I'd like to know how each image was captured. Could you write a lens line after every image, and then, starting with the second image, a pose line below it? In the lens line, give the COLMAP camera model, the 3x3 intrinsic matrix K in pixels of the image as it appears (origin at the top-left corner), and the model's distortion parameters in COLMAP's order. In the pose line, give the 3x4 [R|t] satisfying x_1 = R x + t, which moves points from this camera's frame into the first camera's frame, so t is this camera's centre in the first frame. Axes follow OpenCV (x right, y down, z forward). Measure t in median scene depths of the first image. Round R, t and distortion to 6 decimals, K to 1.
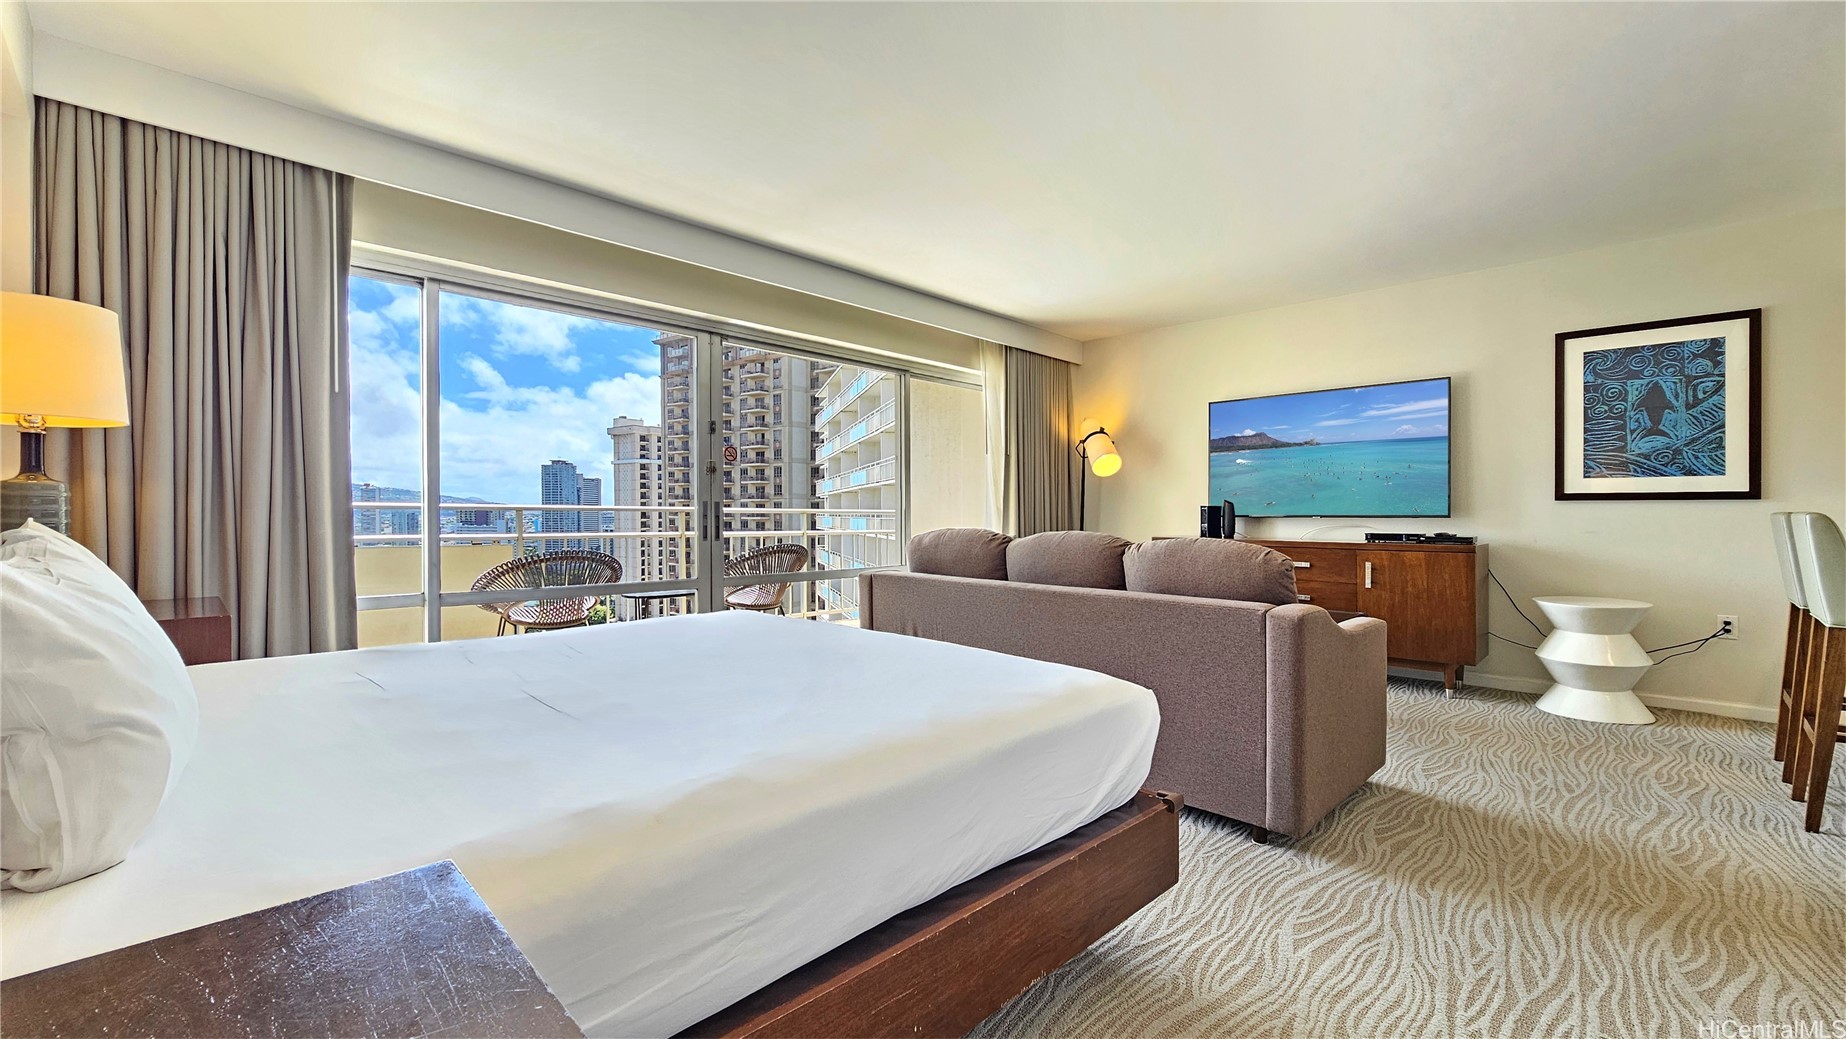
lens RADIAL K [[753.4, 0, 929.0], [0, 753.4, 522.0], [0, 0, 1]] dist [-0.001250, -0.000513]
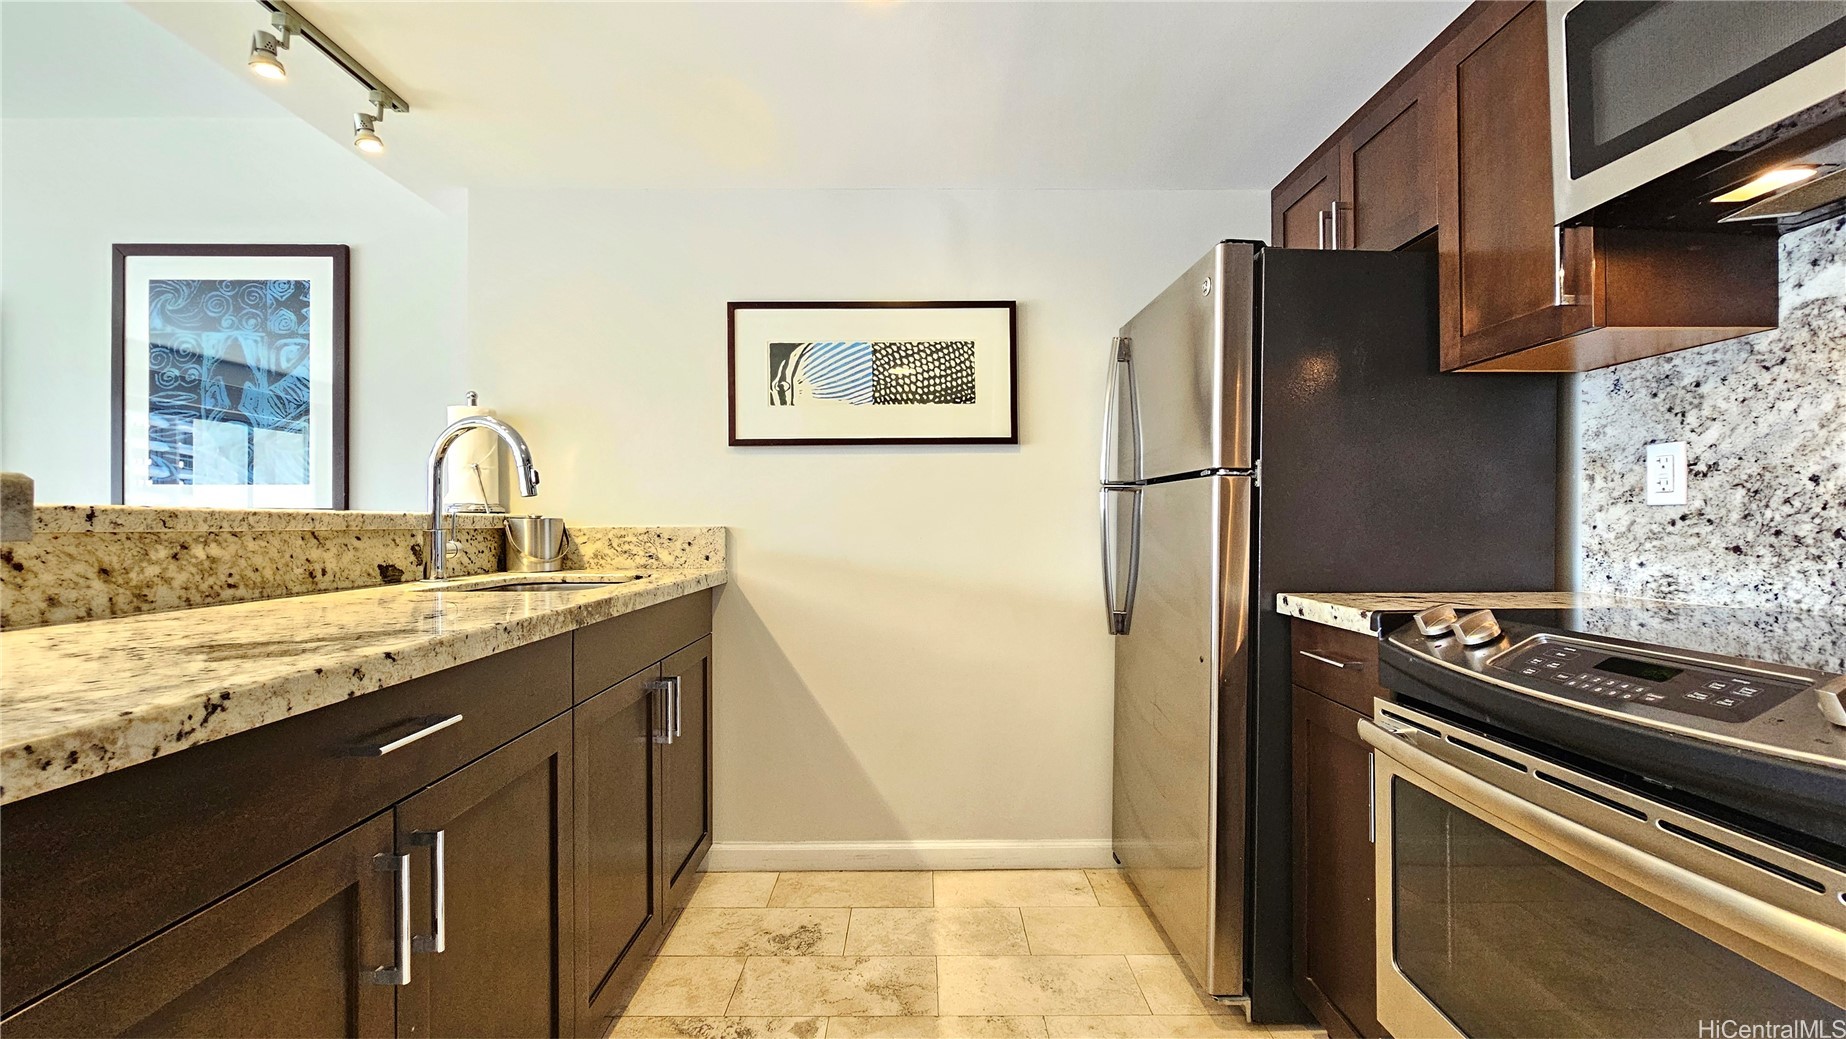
lens RADIAL K [[753.4, 0, 929.0], [0, 753.4, 522.0], [0, 0, 1]] dist [-0.001250, -0.000513]
pose [[0.691130, -0.004364, 0.722717, 0.866686], [0.011548, 0.999921, -0.005005, -0.017165], [-0.722638, 0.011805, 0.691126, 0.118717]]
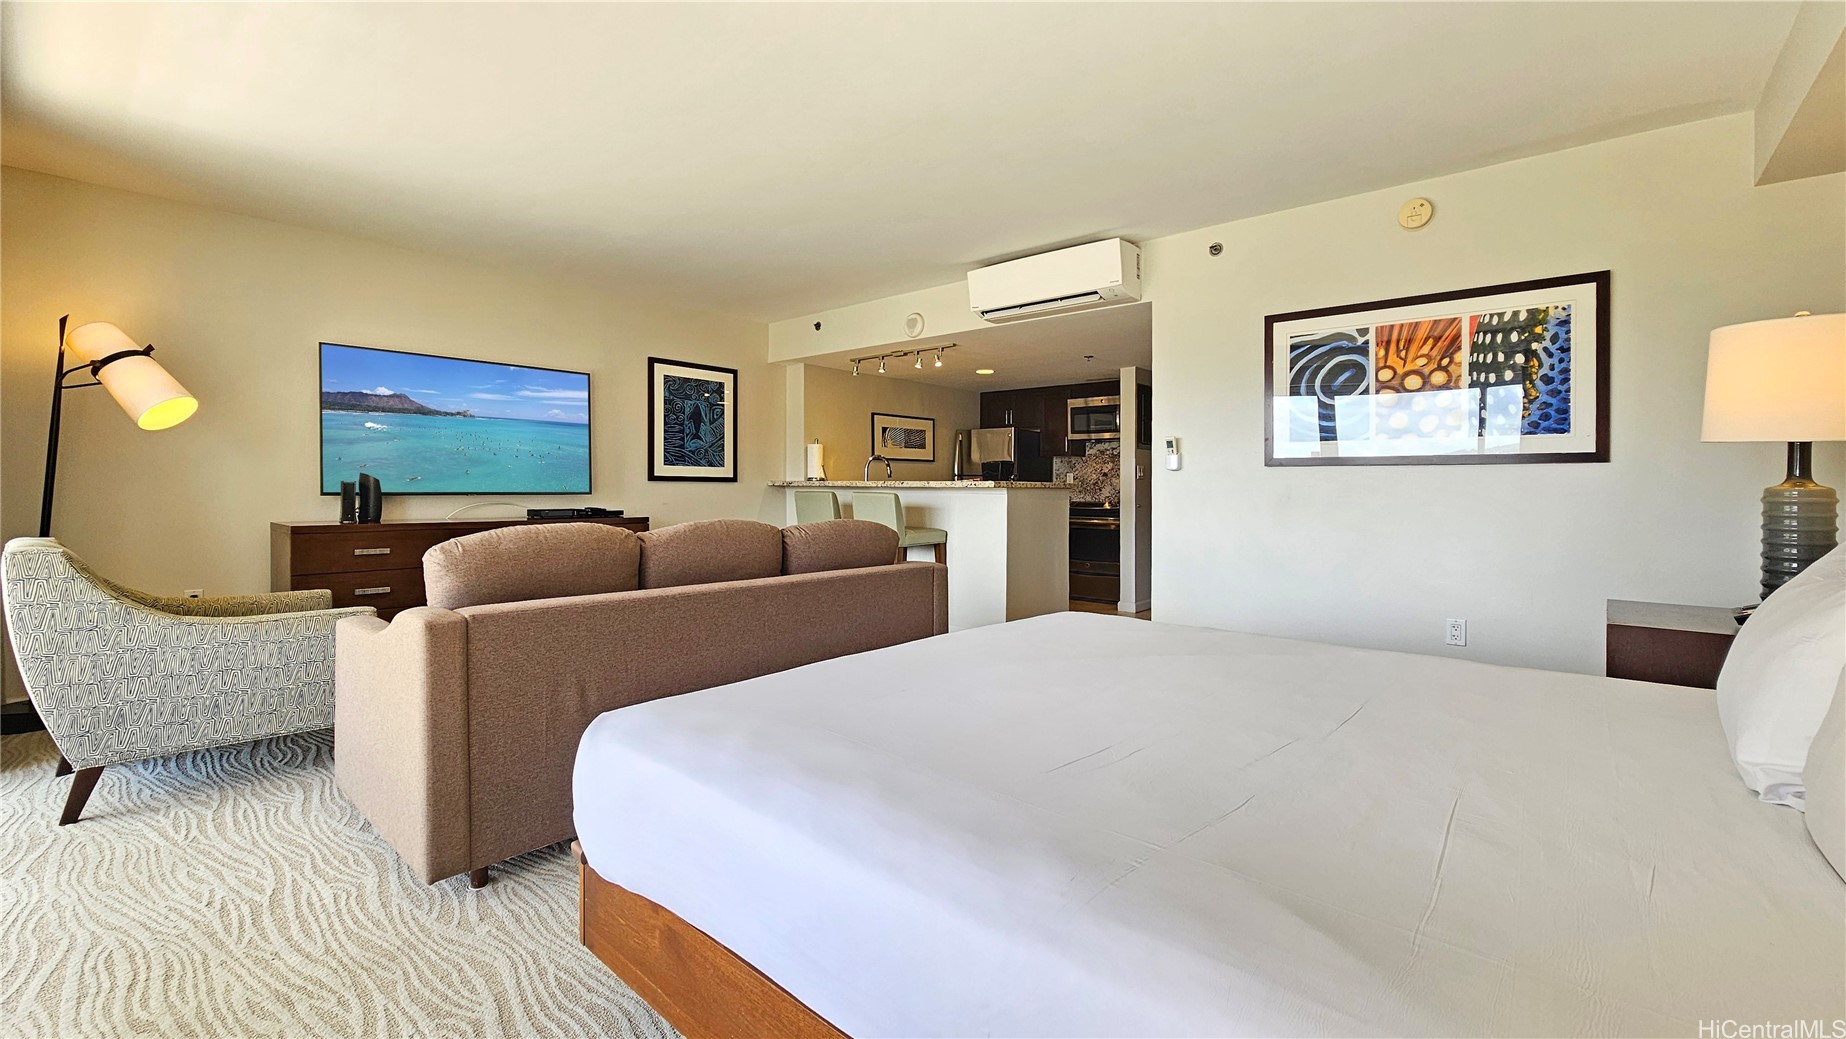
lens RADIAL K [[776.9, 0, 924.4], [0, 776.9, 489.6], [0, 0, 1]] dist [-0.001771, -0.000281]
pose [[-0.074381, -0.009873, 0.997181, -0.597546], [-0.001547, 0.999951, 0.009785, -0.028162], [-0.997229, -0.000815, -0.074393, 0.629164]]
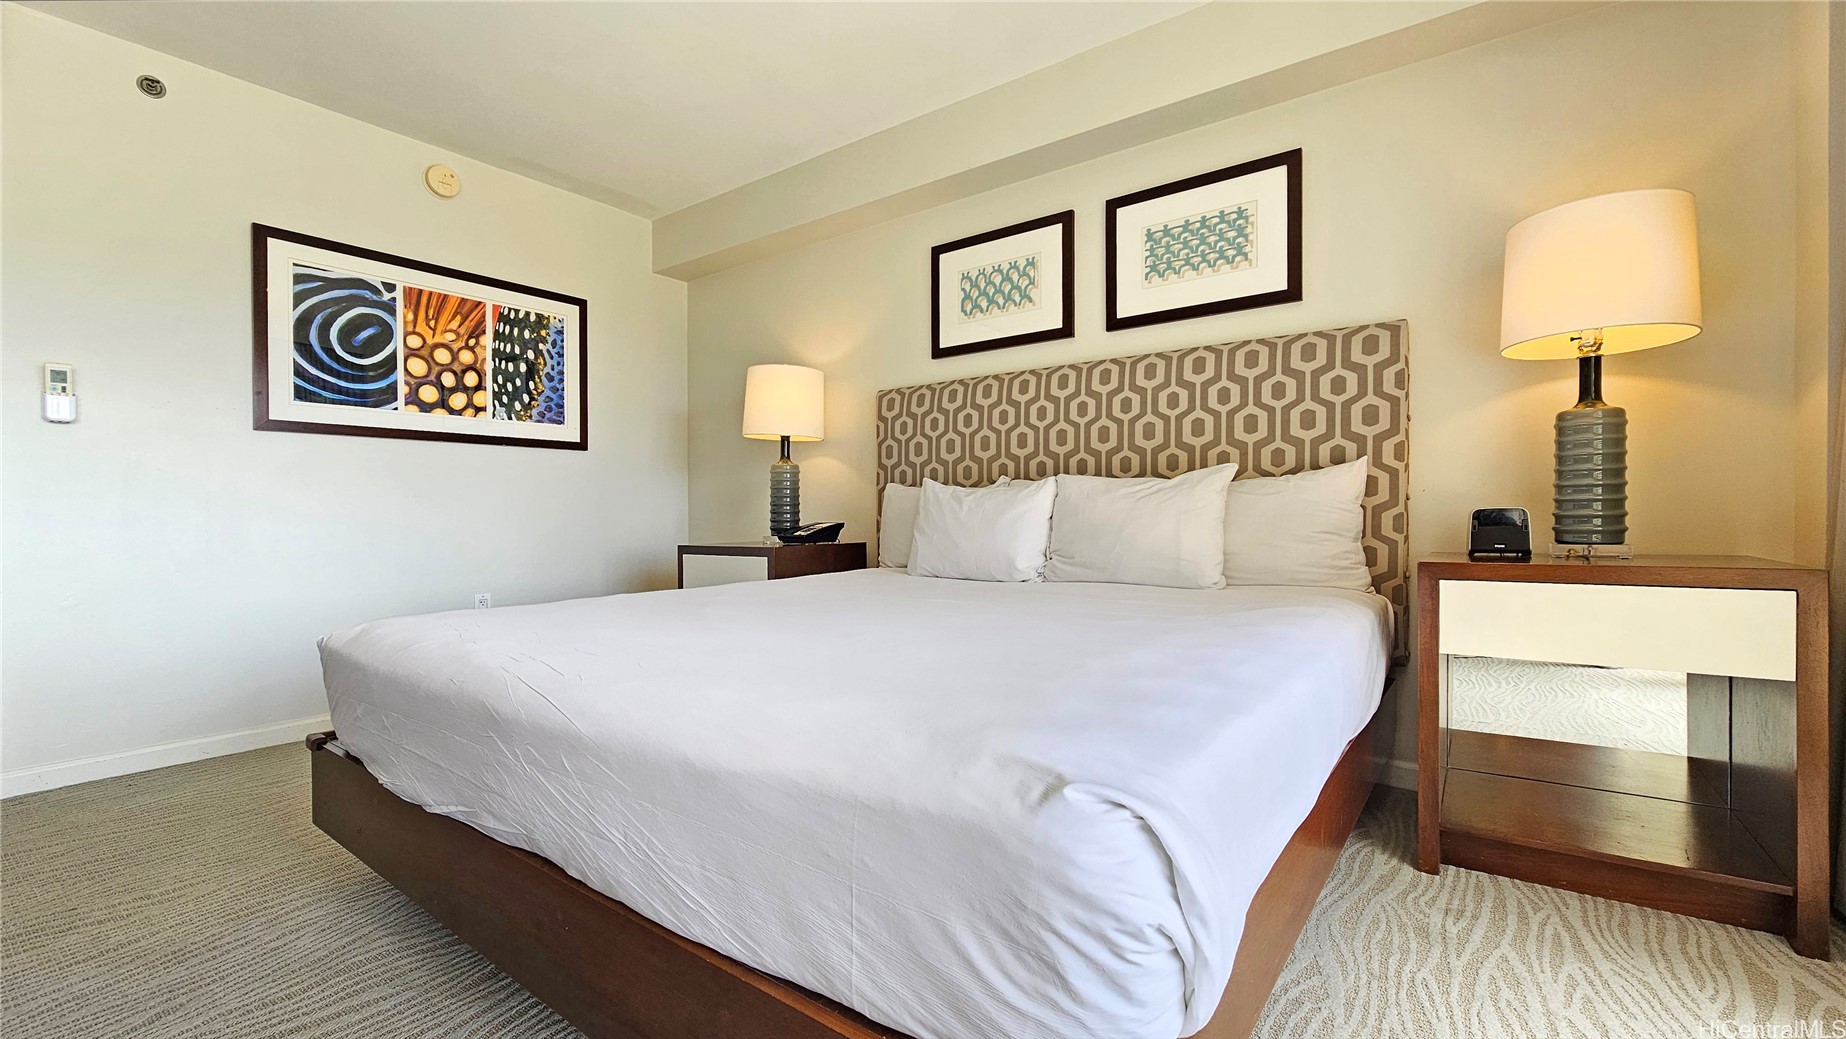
lens RADIAL K [[765.5, 0, 926.0], [0, 765.5, 514.9], [0, 0, 1]] dist [-0.000416, -0.000192]
pose [[-0.987864, 0.007253, -0.155150, -0.151286], [0.006310, 0.999958, 0.006573, 0.028664], [0.155191, 0.005514, -0.987869, 0.916823]]
